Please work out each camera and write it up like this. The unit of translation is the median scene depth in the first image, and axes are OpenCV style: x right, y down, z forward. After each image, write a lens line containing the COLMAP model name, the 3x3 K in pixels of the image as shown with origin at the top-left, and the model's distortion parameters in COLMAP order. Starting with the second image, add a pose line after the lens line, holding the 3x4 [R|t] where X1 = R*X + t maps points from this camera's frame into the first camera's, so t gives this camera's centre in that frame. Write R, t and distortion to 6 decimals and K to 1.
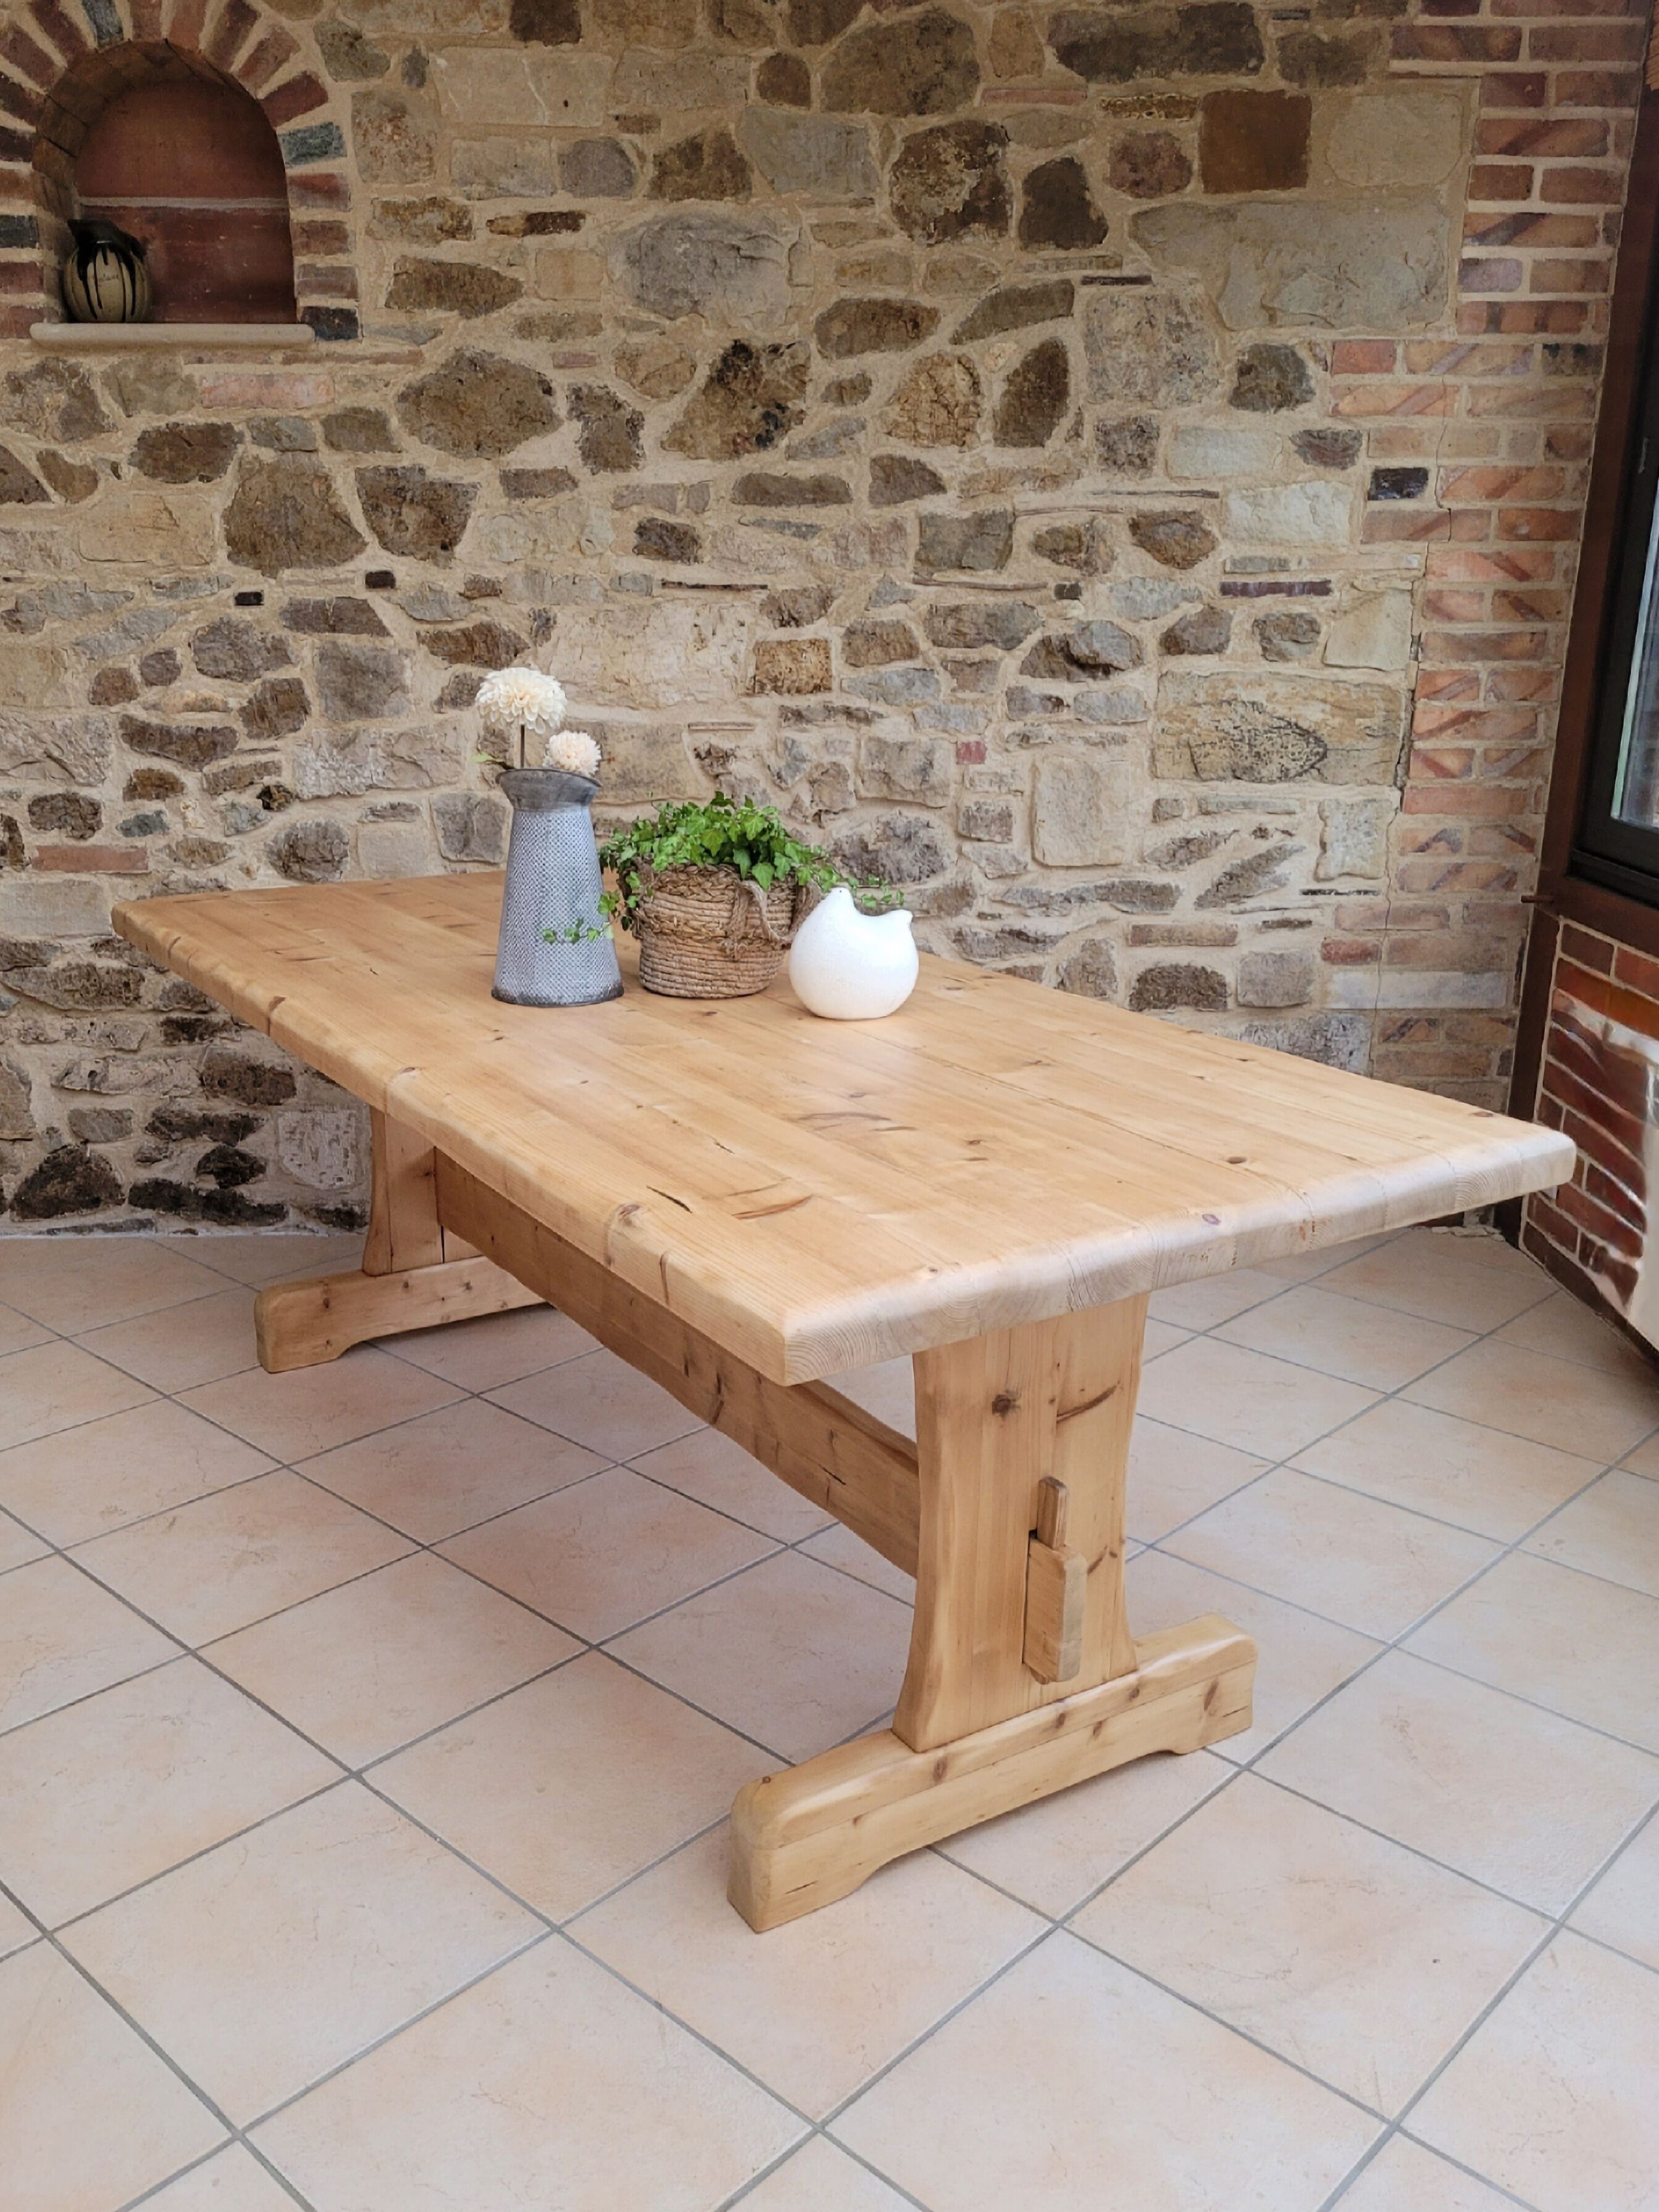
lens RADIAL K [[1873.9, 0, 766.6], [0, 1873.9, 1135.7], [0, 0, 1]] dist [0.052426, -0.045472]
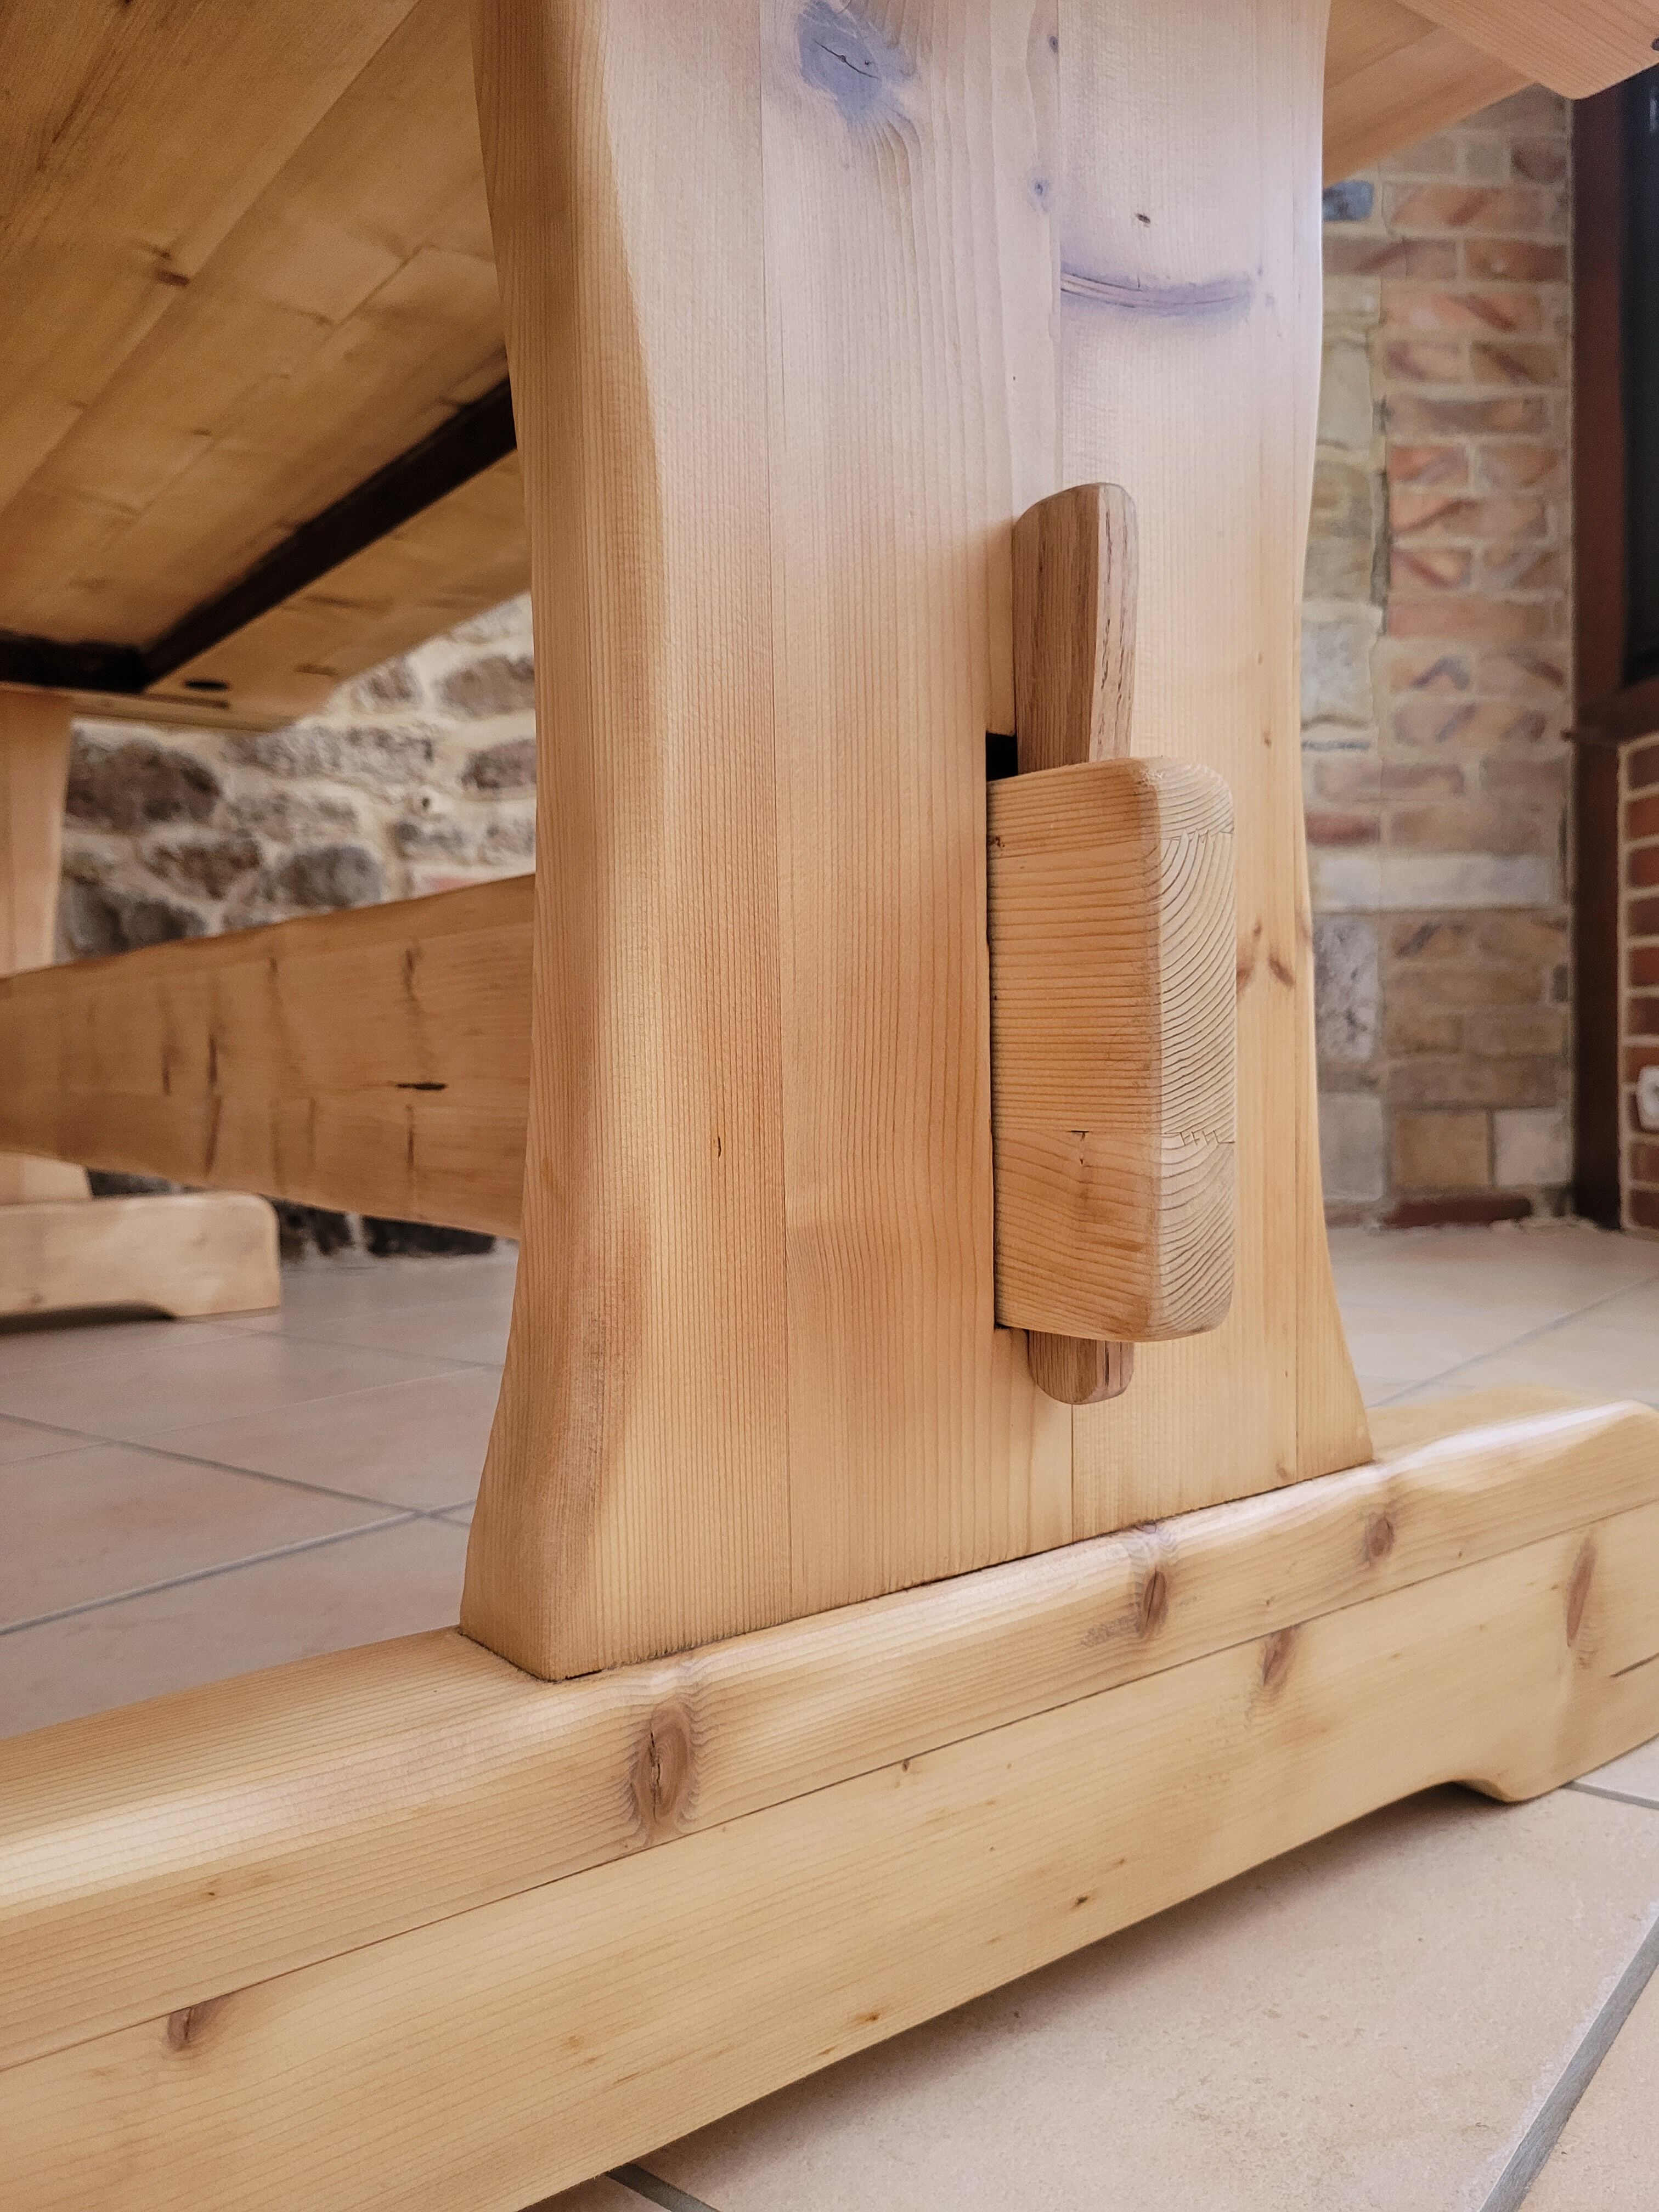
lens RADIAL K [[1706.3, 0, 836.3], [0, 1706.3, 1120.6], [0, 0, 1]] dist [0.031098, -0.041298]
pose [[0.994731, -0.030376, 0.097912, 0.052153], [0.054137, 0.966707, -0.250094, 0.173116], [-0.087055, 0.254077, 0.963258, 0.433392]]
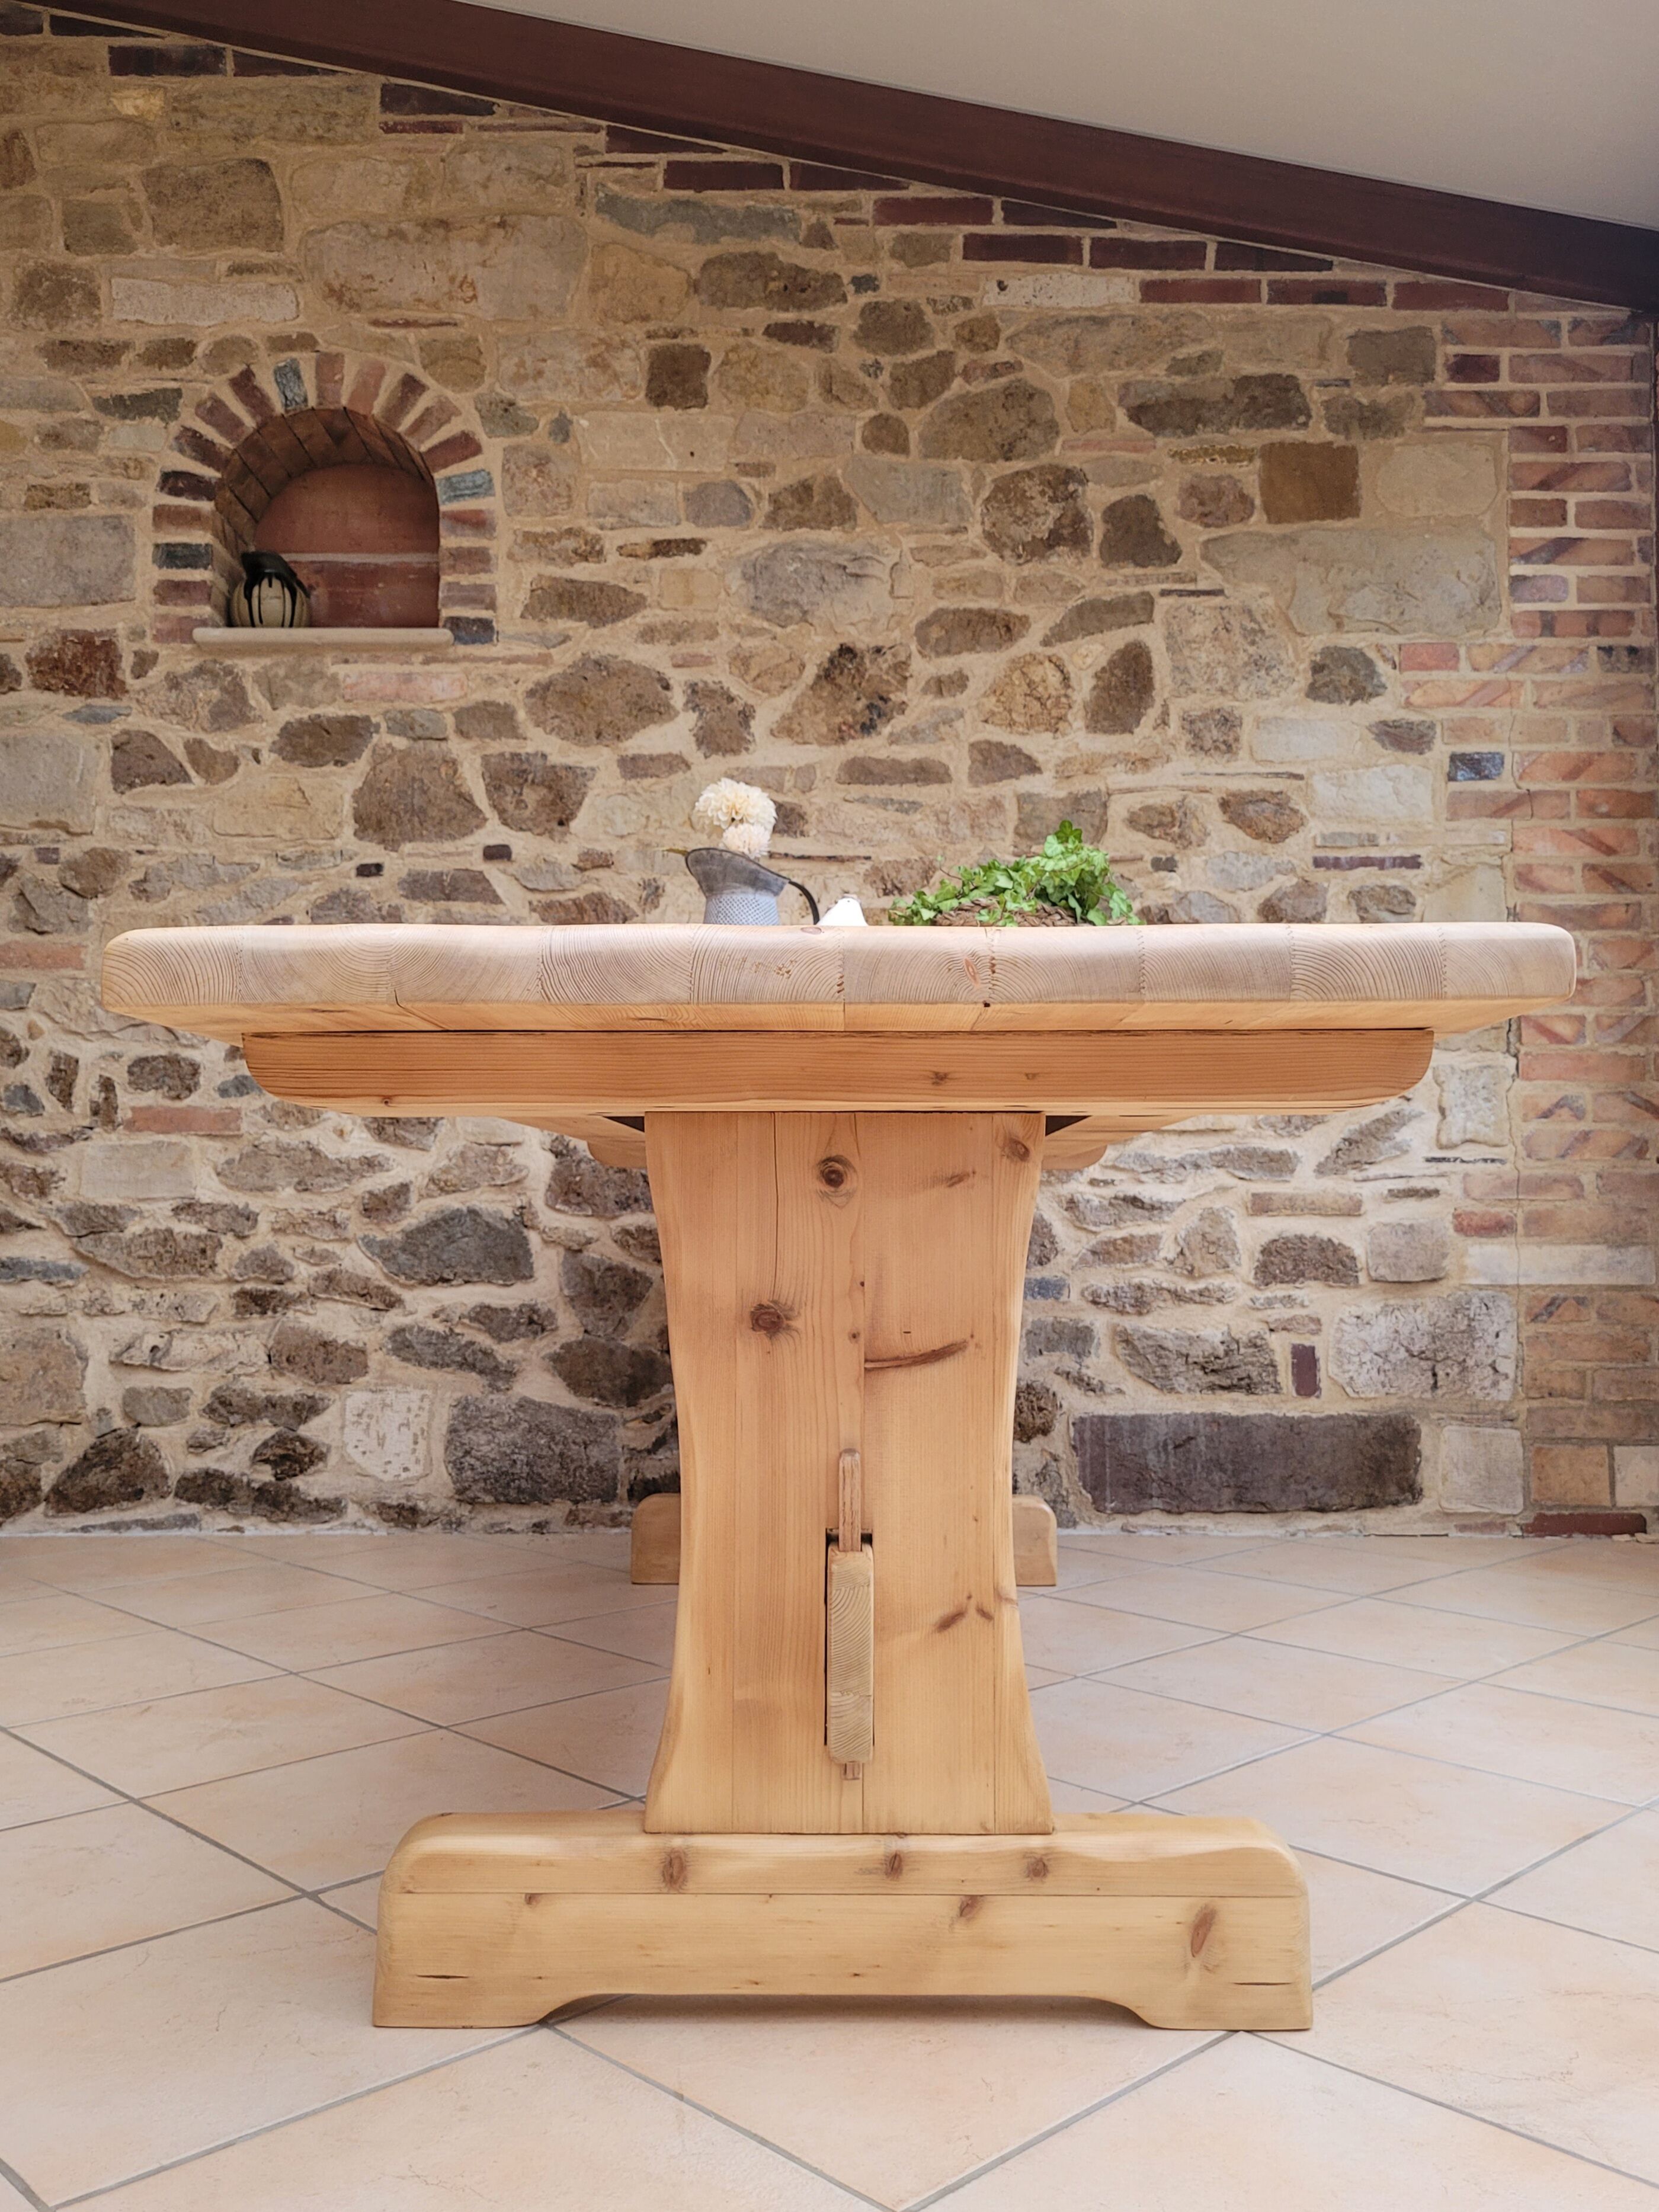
lens RADIAL K [[1813.8, 0, 855.2], [0, 1813.8, 1087.6], [0, 0, 1]] dist [0.042466, -0.030390]
pose [[0.999788, -0.001391, -0.020540, 0.011817], [-0.006037, 0.934039, -0.357119, 0.177944], [0.019682, 0.357167, 0.933833, 0.114325]]
